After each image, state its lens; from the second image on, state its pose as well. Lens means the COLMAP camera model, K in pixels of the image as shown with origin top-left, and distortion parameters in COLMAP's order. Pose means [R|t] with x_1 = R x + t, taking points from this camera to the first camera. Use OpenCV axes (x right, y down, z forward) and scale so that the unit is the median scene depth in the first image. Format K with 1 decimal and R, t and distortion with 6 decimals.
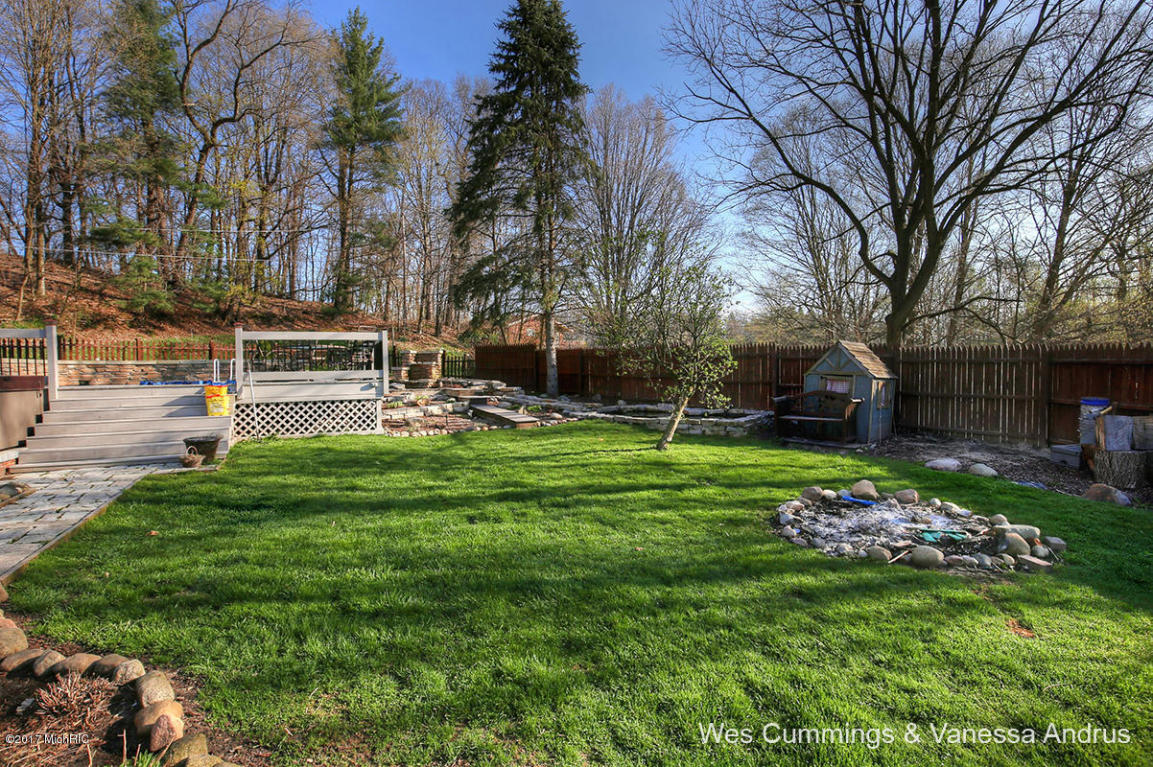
lens RADIAL K [[532.0, 0, 572.2], [0, 532.0, 373.6], [0, 0, 1]] dist [-0.023963, 0.001065]
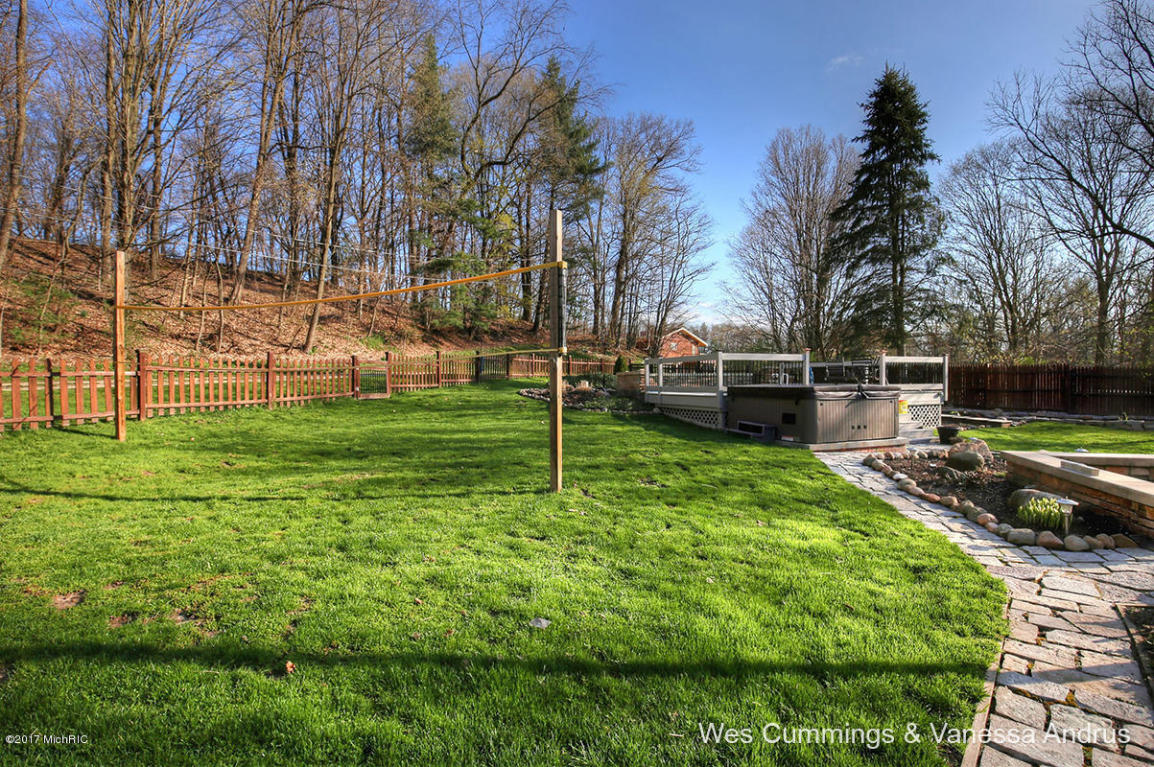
lens RADIAL K [[545.9, 0, 542.2], [0, 545.9, 381.0], [0, 0, 1]] dist [-0.046948, 0.000230]
pose [[0.997703, 0.010699, -0.066892, -0.828047], [-0.011183, 0.999914, -0.006865, 0.004936], [0.066813, 0.007597, 0.997737, -0.298224]]
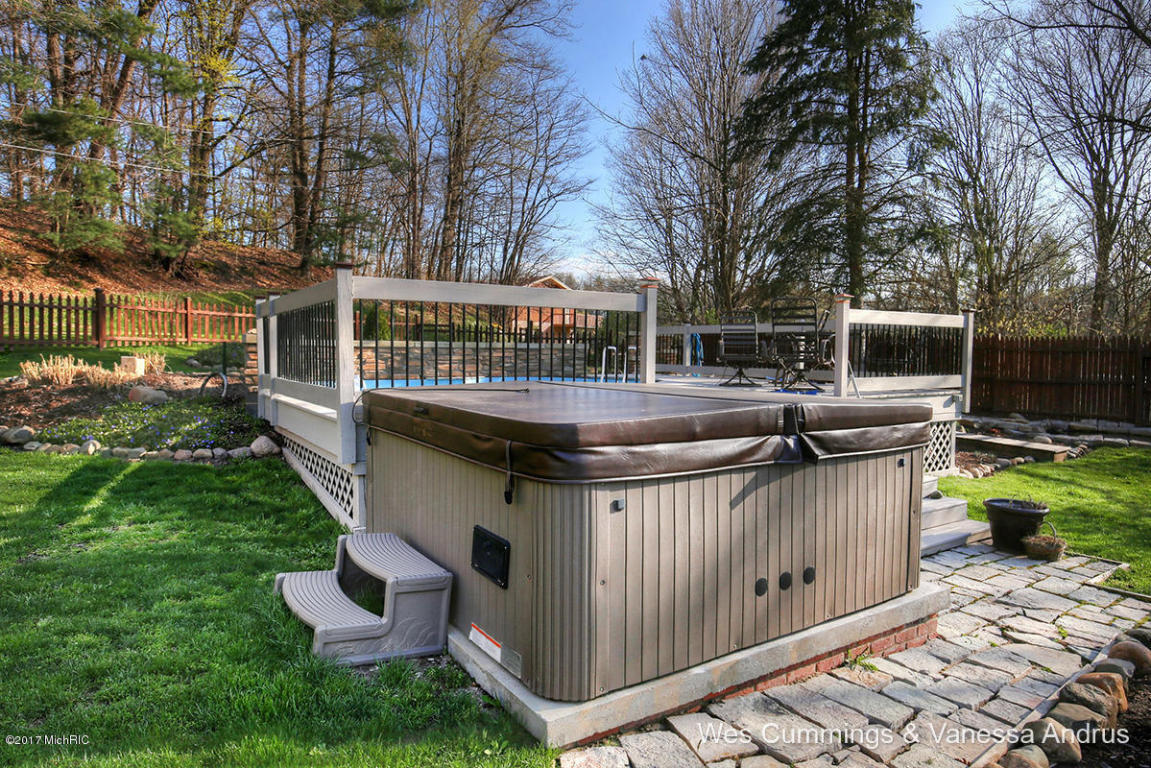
lens RADIAL K [[691.1, 0, 551.8], [0, 691.1, 380.4], [0, 0, 1]] dist [-0.010124, -0.002027]
pose [[0.989426, 0.019401, 0.143738, -0.599126], [-0.024507, 0.999127, 0.033835, -0.009890], [-0.142956, -0.037000, 0.989037, 0.161978]]
